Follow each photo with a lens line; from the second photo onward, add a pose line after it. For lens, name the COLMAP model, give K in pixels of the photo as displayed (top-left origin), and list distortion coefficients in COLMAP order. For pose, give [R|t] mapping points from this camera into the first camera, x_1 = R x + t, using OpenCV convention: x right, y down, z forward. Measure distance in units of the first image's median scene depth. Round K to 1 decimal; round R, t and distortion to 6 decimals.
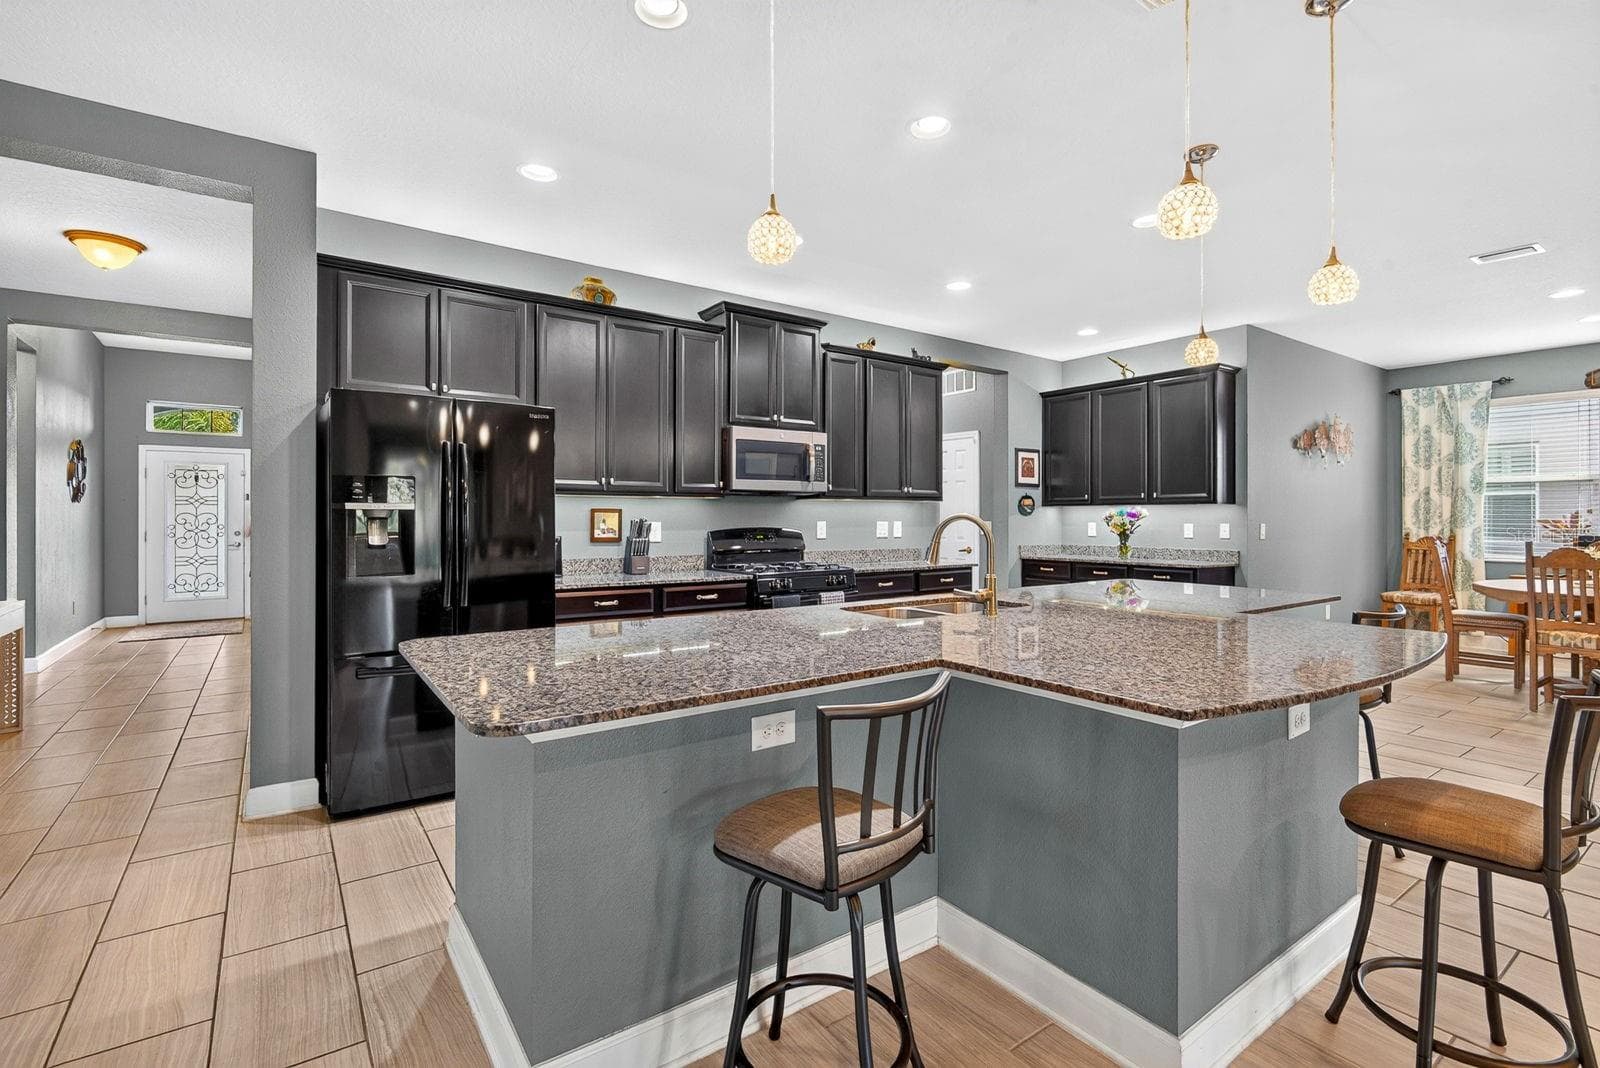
lens RADIAL K [[744.9, 0, 805.7], [0, 744.9, 513.8], [0, 0, 1]] dist [-0.004619, -0.000714]
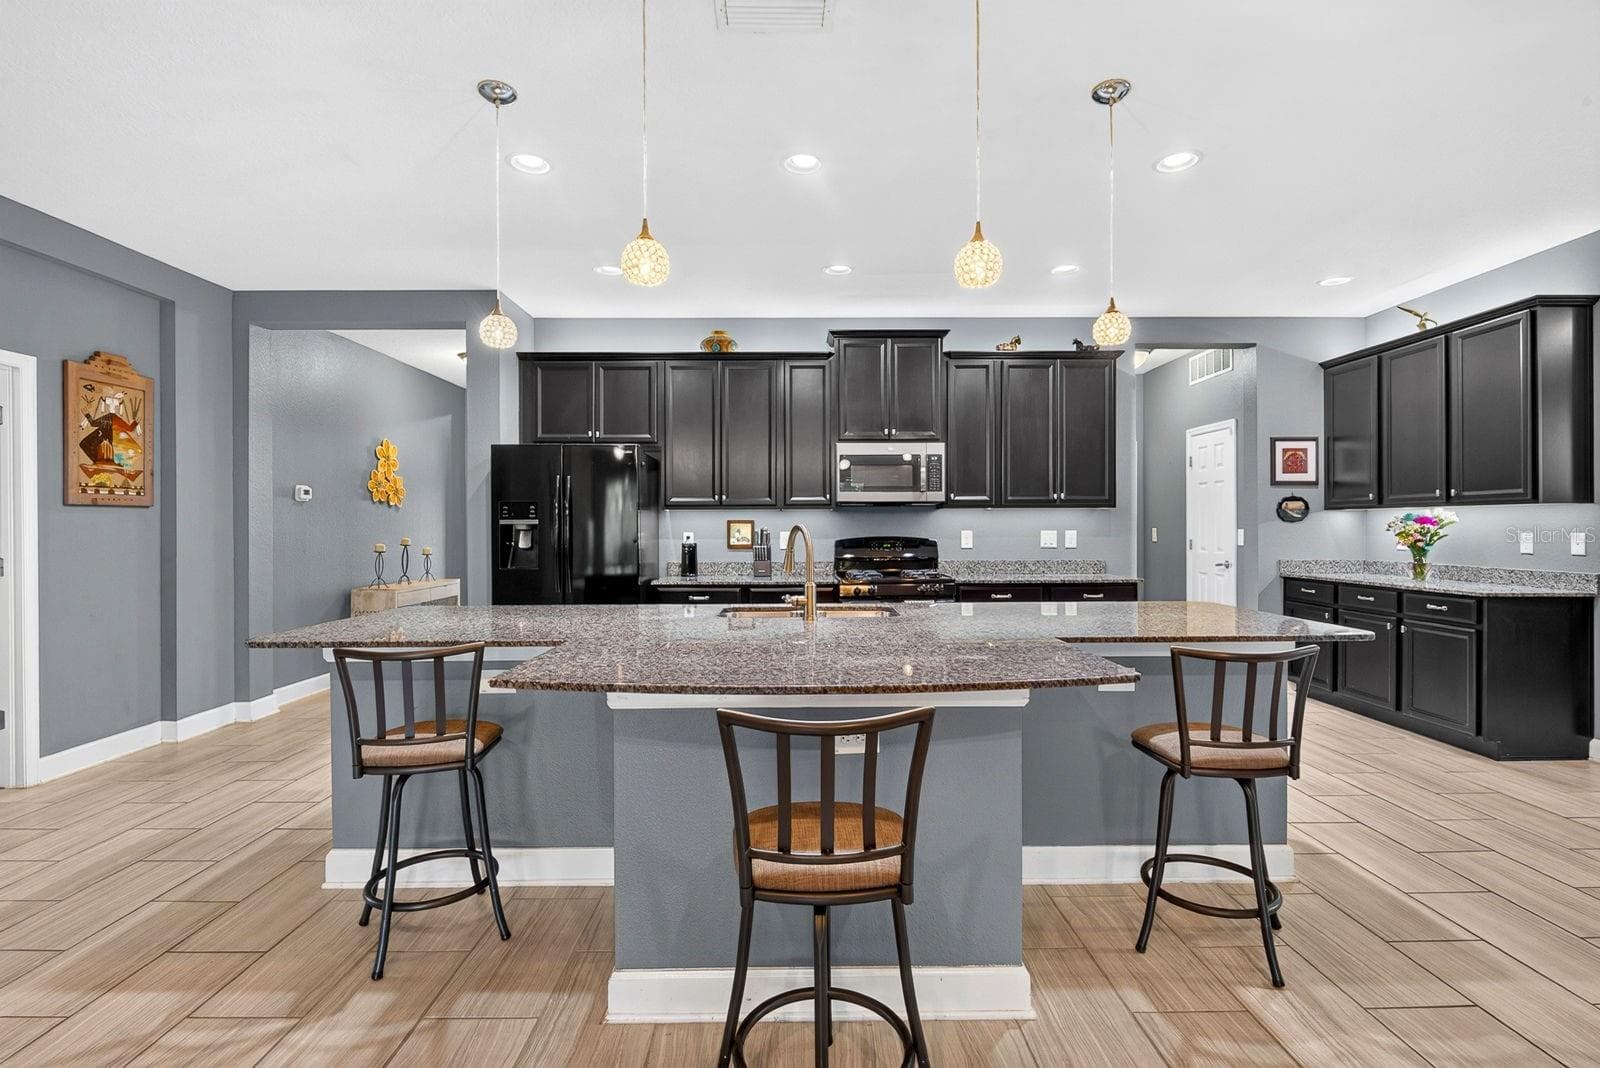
lens RADIAL K [[744.9, 0, 799.6], [0, 744.9, 524.7], [0, 0, 1]] dist [-0.004619, -0.000714]
pose [[0.809970, -0.006524, -0.586435, 0.364429], [0.009141, 0.999957, 0.001501, -0.000865], [0.586400, -0.006576, 0.809995, 0.061859]]
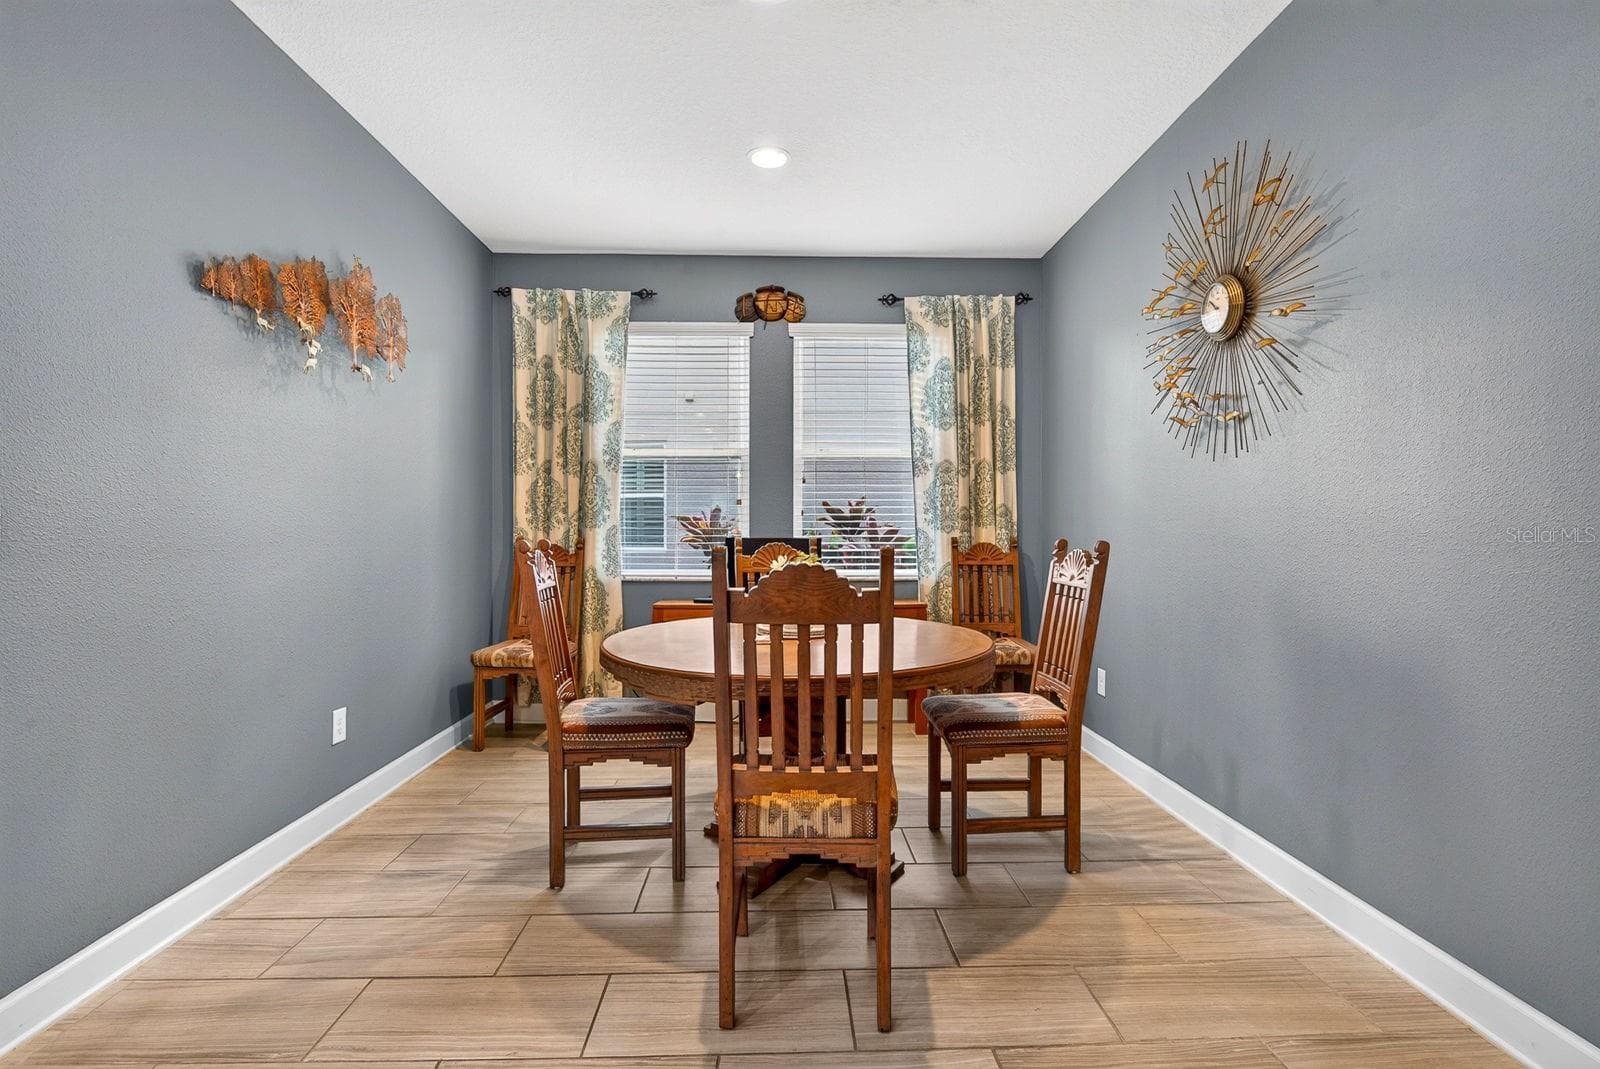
lens RADIAL K [[744.9, 0, 788.0], [0, 744.9, 533.1], [0, 0, 1]] dist [-0.004619, -0.000714]
pose [[0.573373, -0.004365, 0.819283, 0.534469], [-0.002469, 0.999972, 0.007056, 0.020435], [-0.819291, -0.006069, 0.573347, 0.583096]]
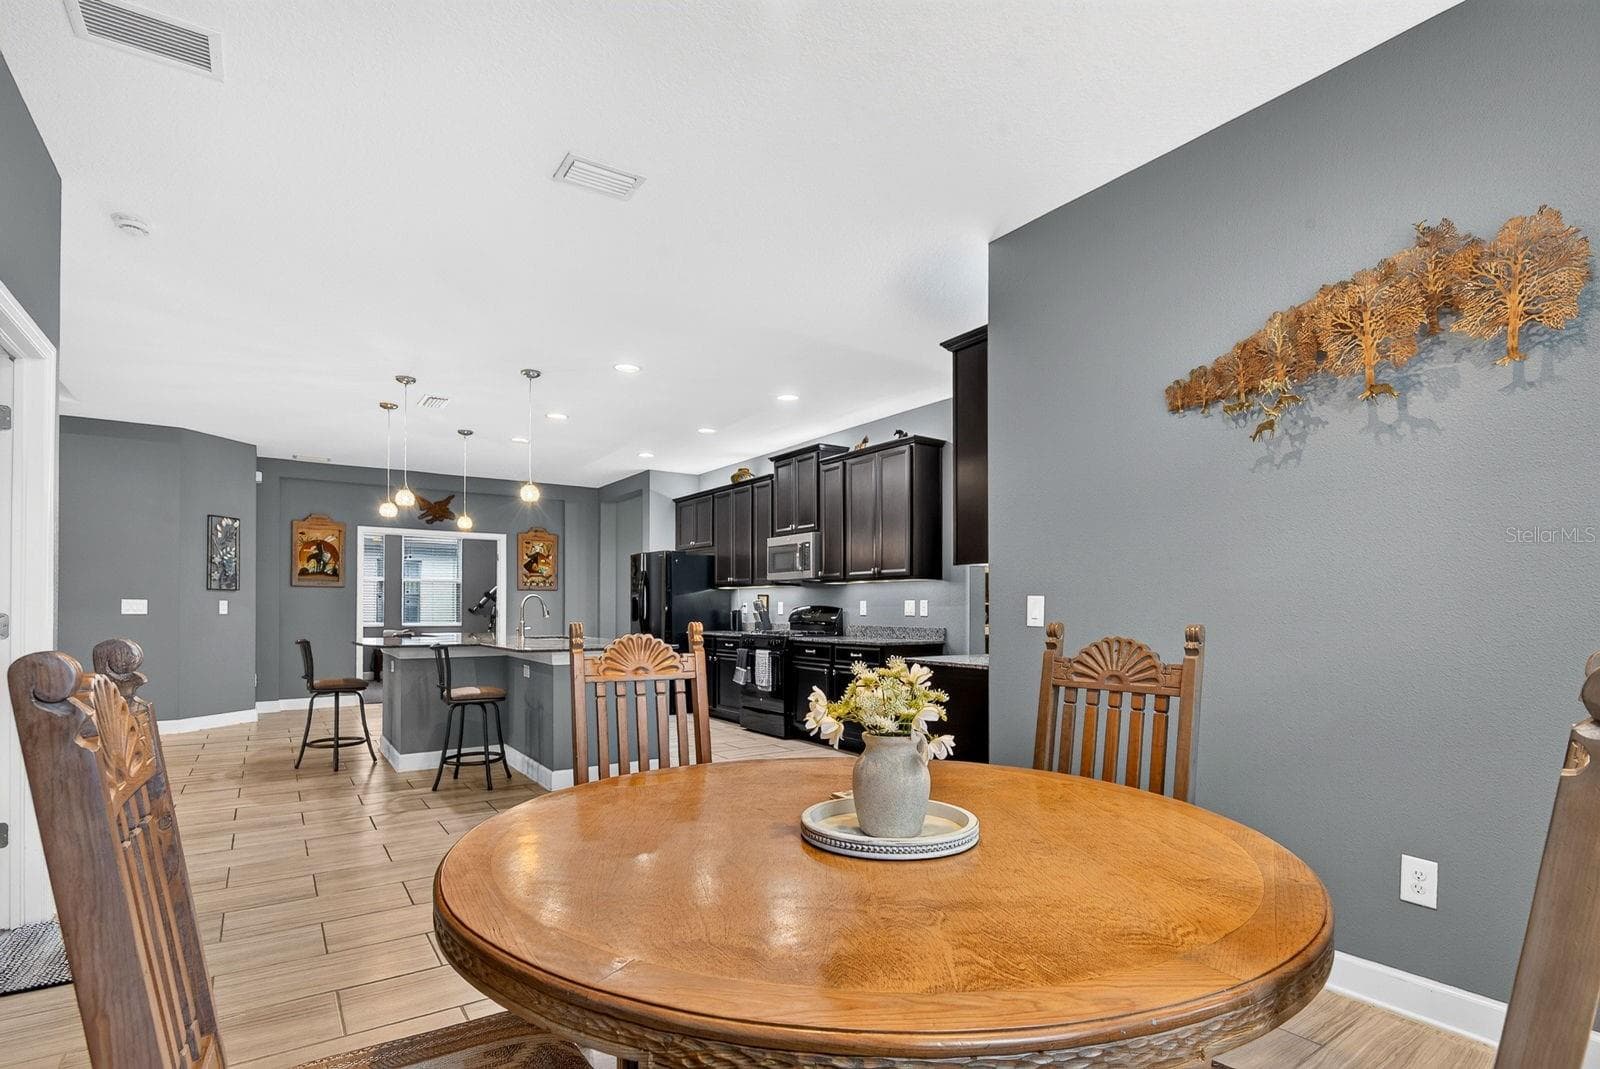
lens RADIAL K [[744.9, 0, 795.7], [0, 744.9, 541.2], [0, 0, 1]] dist [-0.004619, -0.000714]
pose [[-0.021317, -0.085562, -0.996105, 1.042877], [0.009621, 0.996268, -0.085782, 0.014331], [0.999726, -0.011412, -0.020415, 0.797474]]
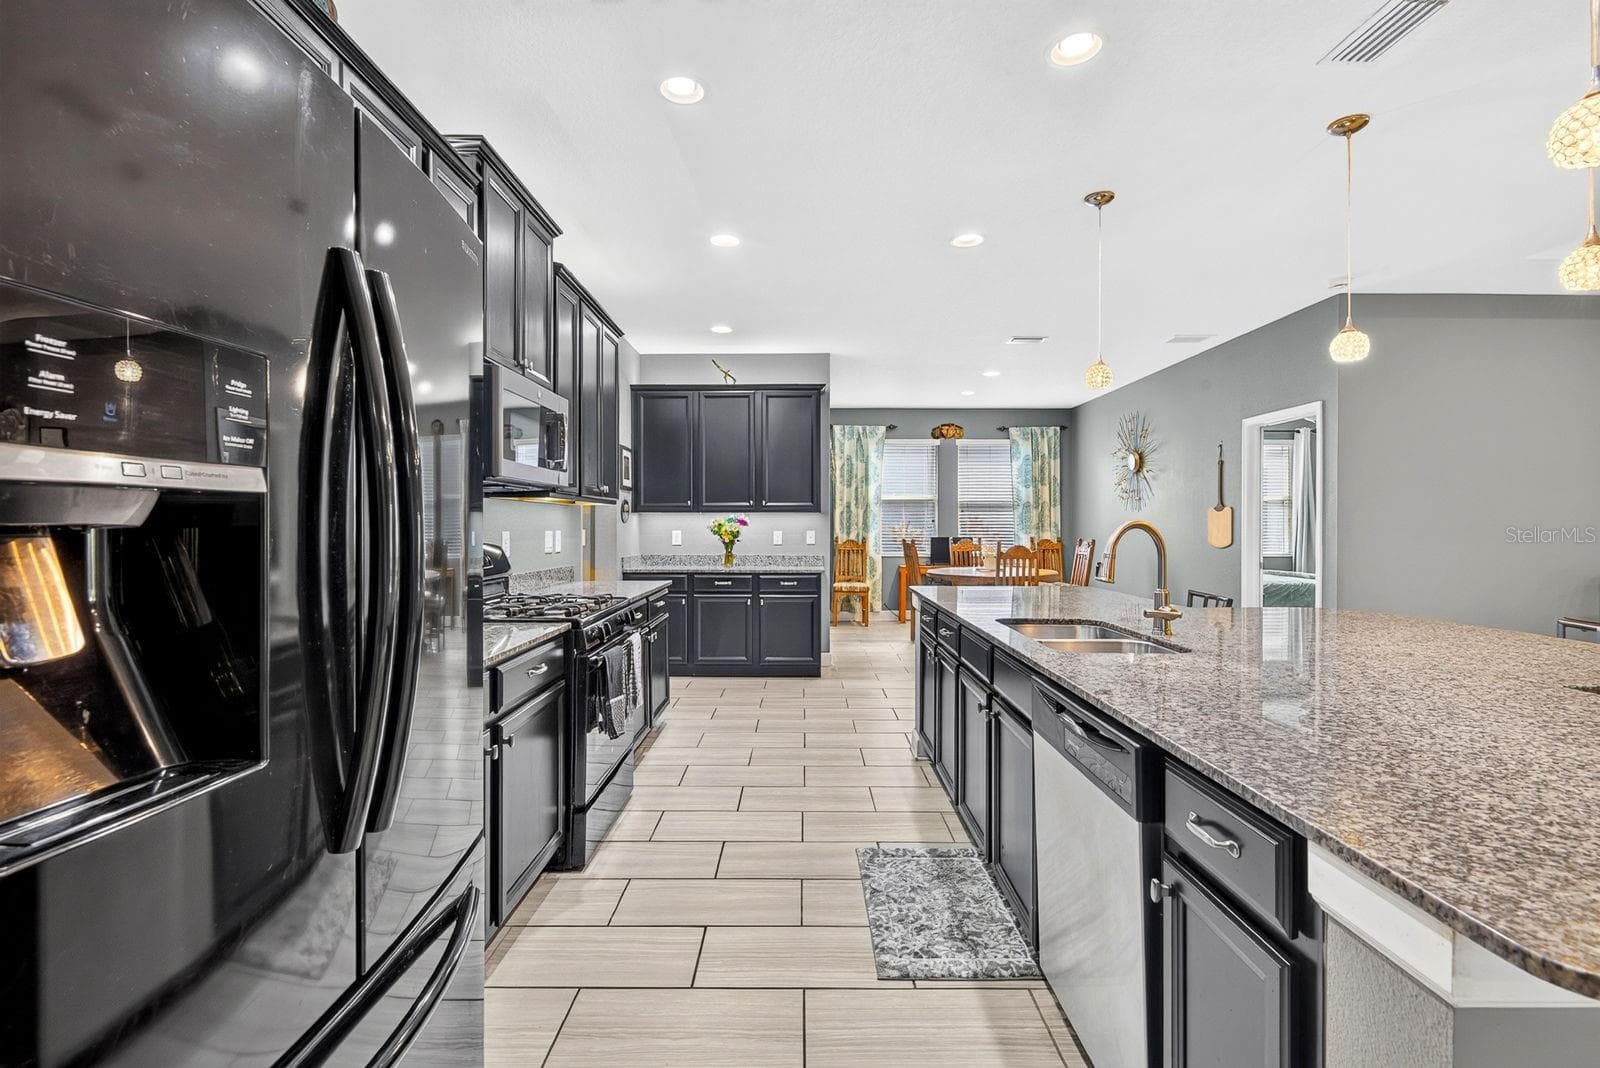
lens RADIAL K [[744.9, 0, 801.1], [0, 744.9, 526.4], [0, 0, 1]] dist [-0.004619, -0.000714]
pose [[0.585133, -0.001953, 0.810935, -0.319189], [-0.002990, 0.999985, 0.004566, 0.001823], [-0.810932, -0.005097, 0.585118, 0.345843]]
